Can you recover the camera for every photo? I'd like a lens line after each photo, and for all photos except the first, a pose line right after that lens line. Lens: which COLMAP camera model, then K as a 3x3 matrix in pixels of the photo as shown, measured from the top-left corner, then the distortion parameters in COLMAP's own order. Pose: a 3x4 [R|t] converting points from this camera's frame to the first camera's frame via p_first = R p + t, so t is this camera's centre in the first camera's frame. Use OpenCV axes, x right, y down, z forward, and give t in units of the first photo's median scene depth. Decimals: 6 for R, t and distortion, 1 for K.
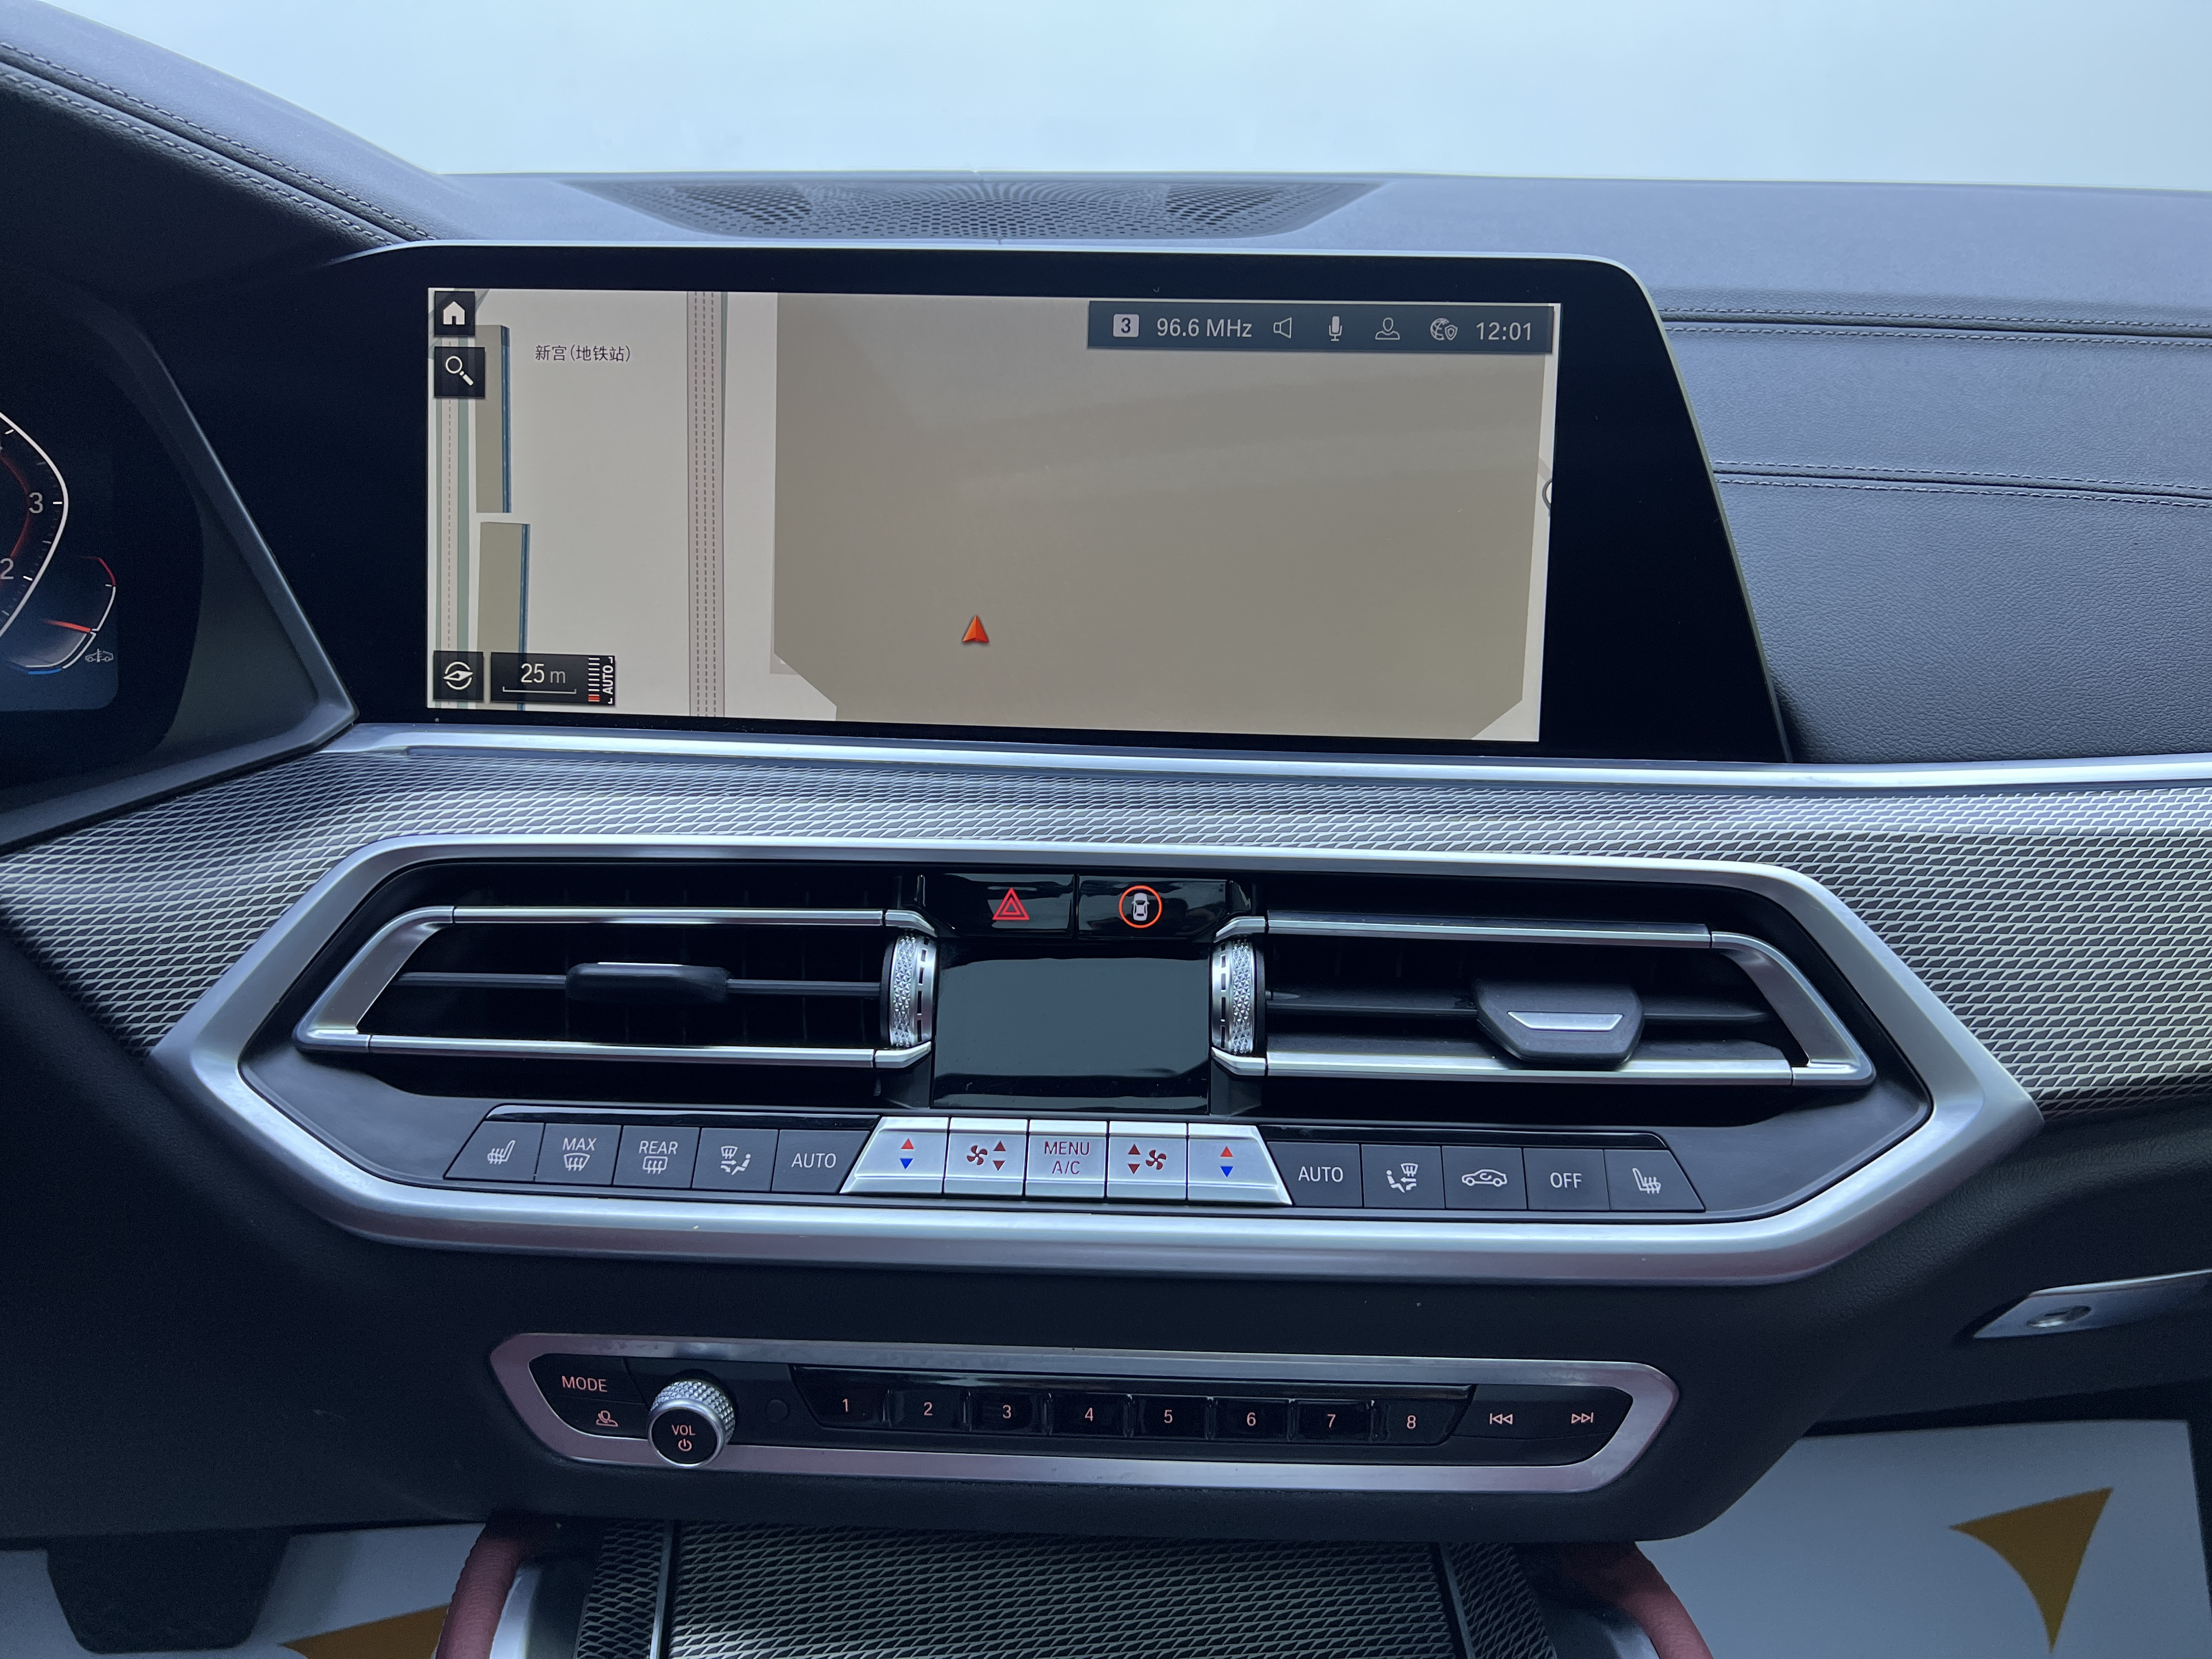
lens RADIAL K [[1688.2, 0, 1106.0], [0, 1688.2, 829.5], [0, 0, 1]] dist [0.029725, -0.037013]
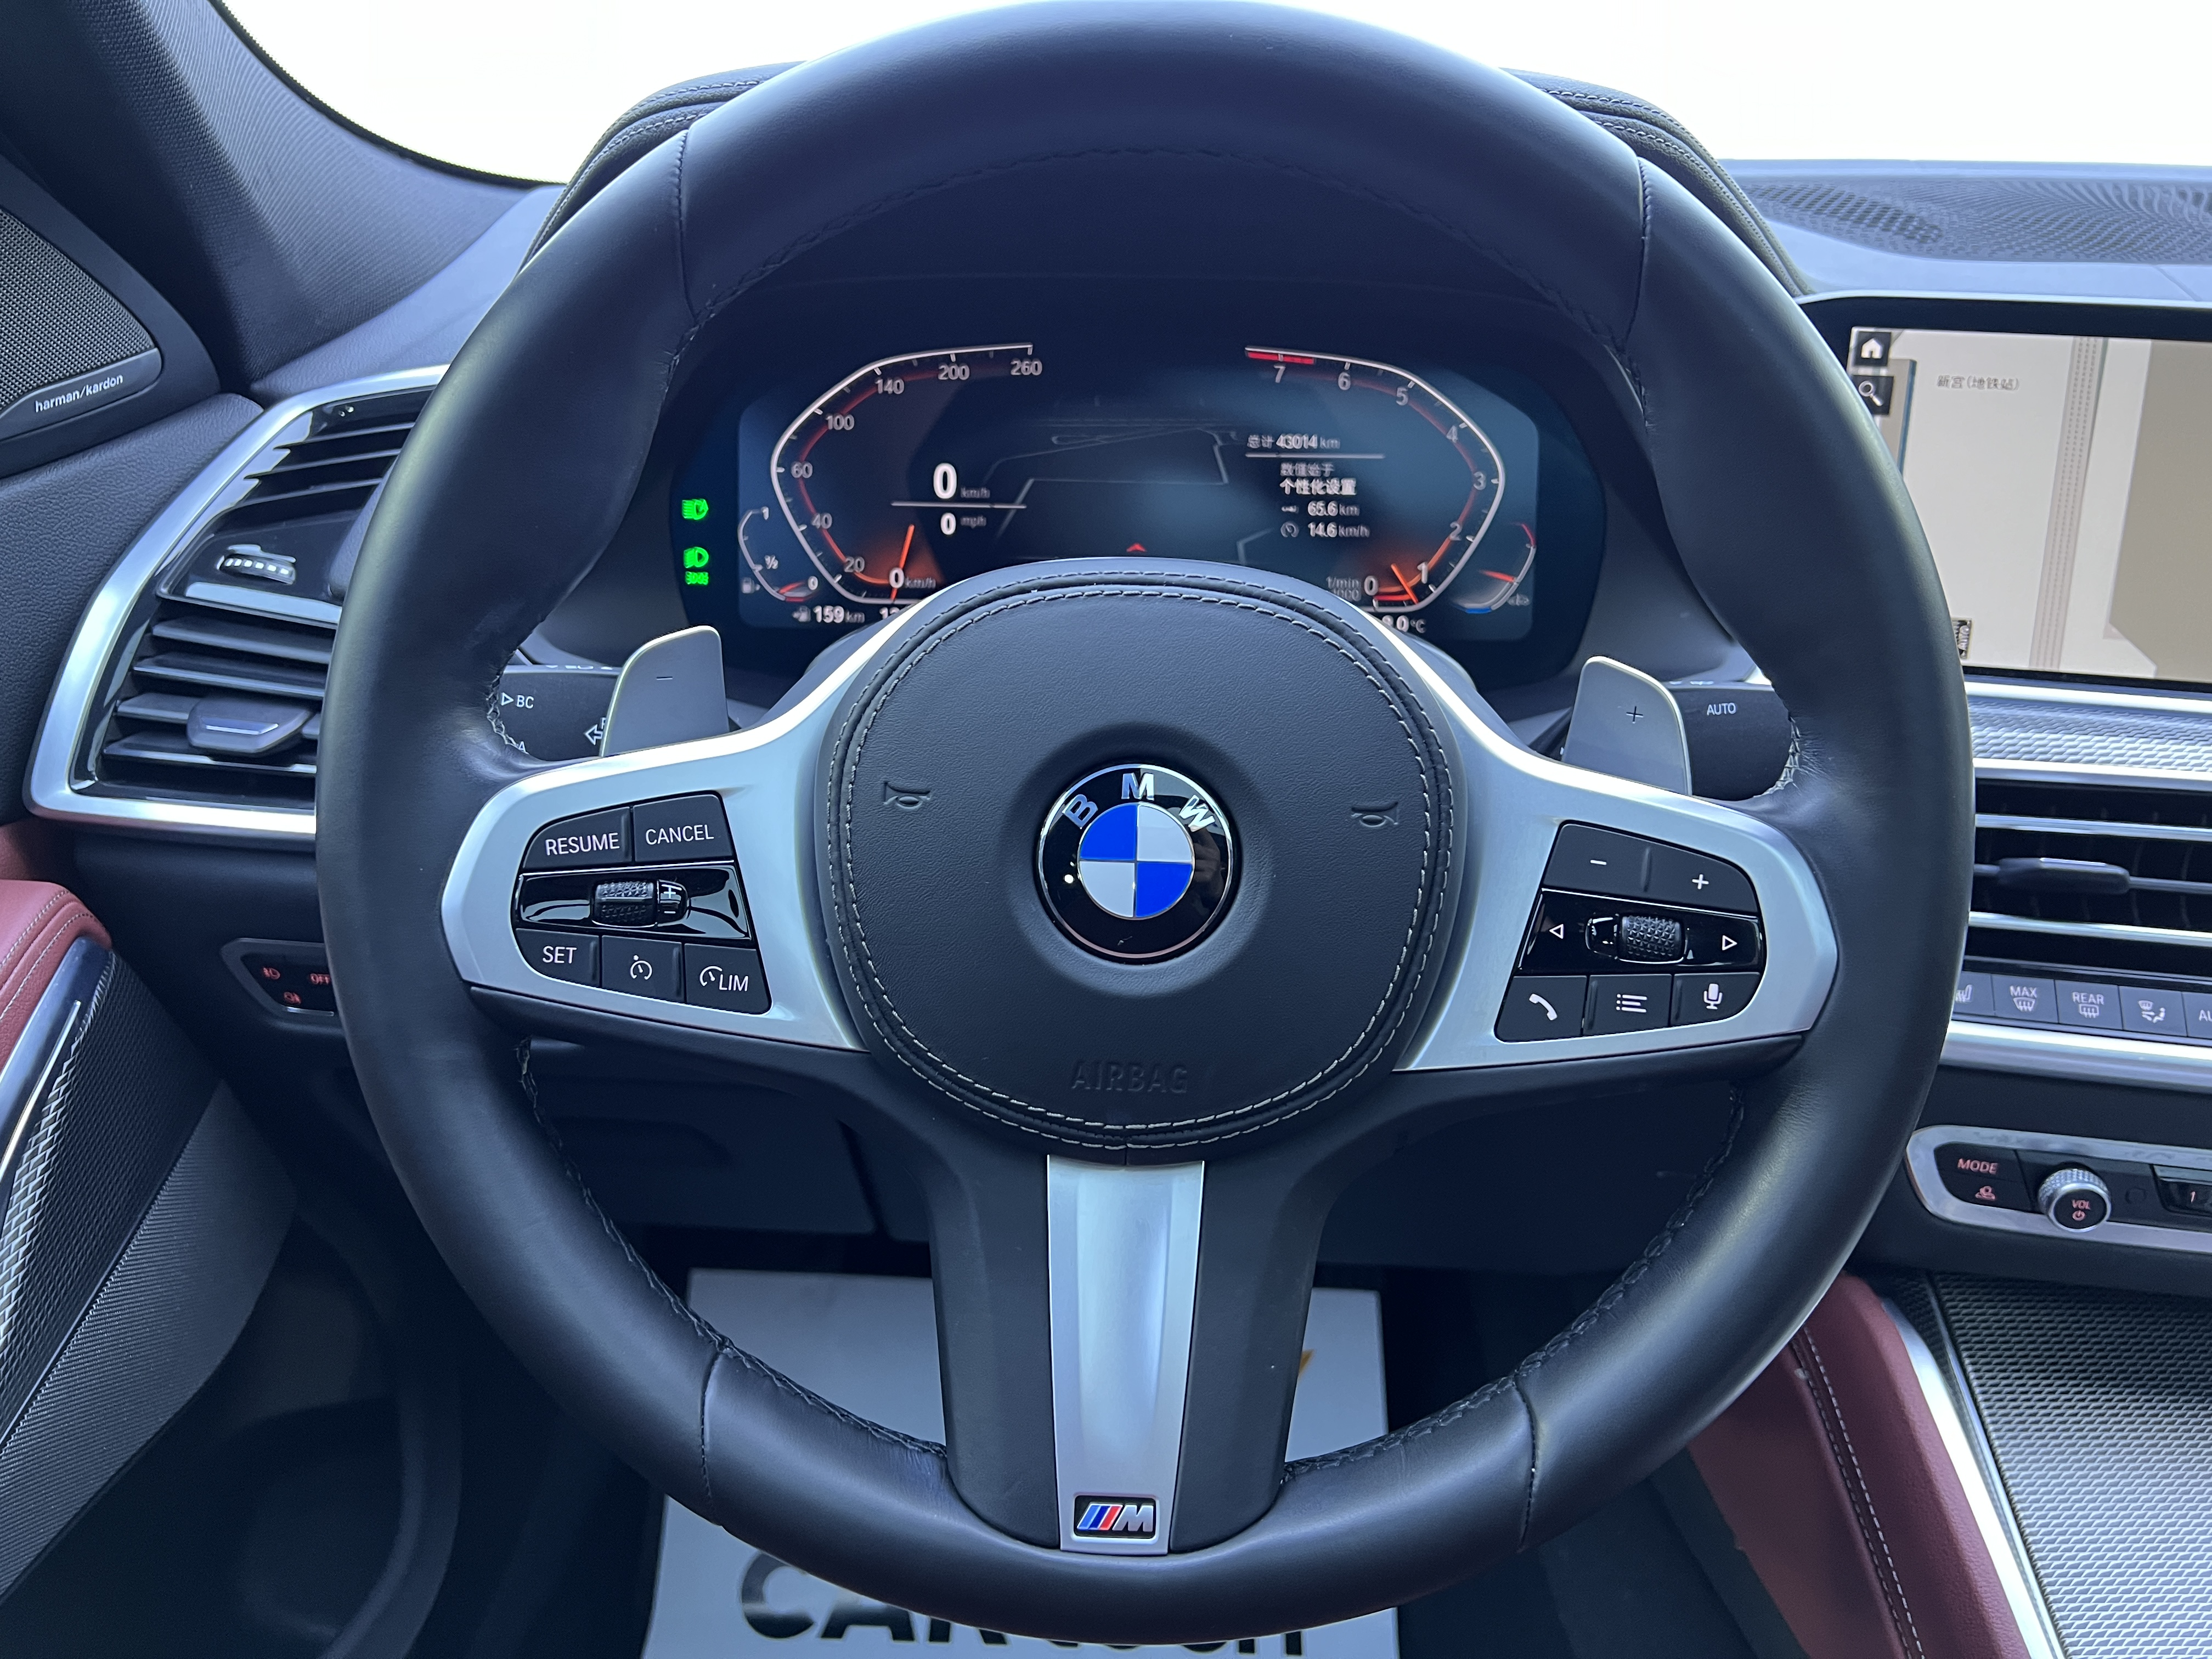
lens RADIAL K [[1688.2, 0, 1106.0], [0, 1688.2, 829.5], [0, 0, 1]] dist [0.029725, -0.037013]
pose [[0.991970, 0.057399, -0.112695, -0.869354], [-0.048444, 0.995564, 0.080658, -0.017139], [0.116825, -0.074550, 0.990350, -0.409682]]
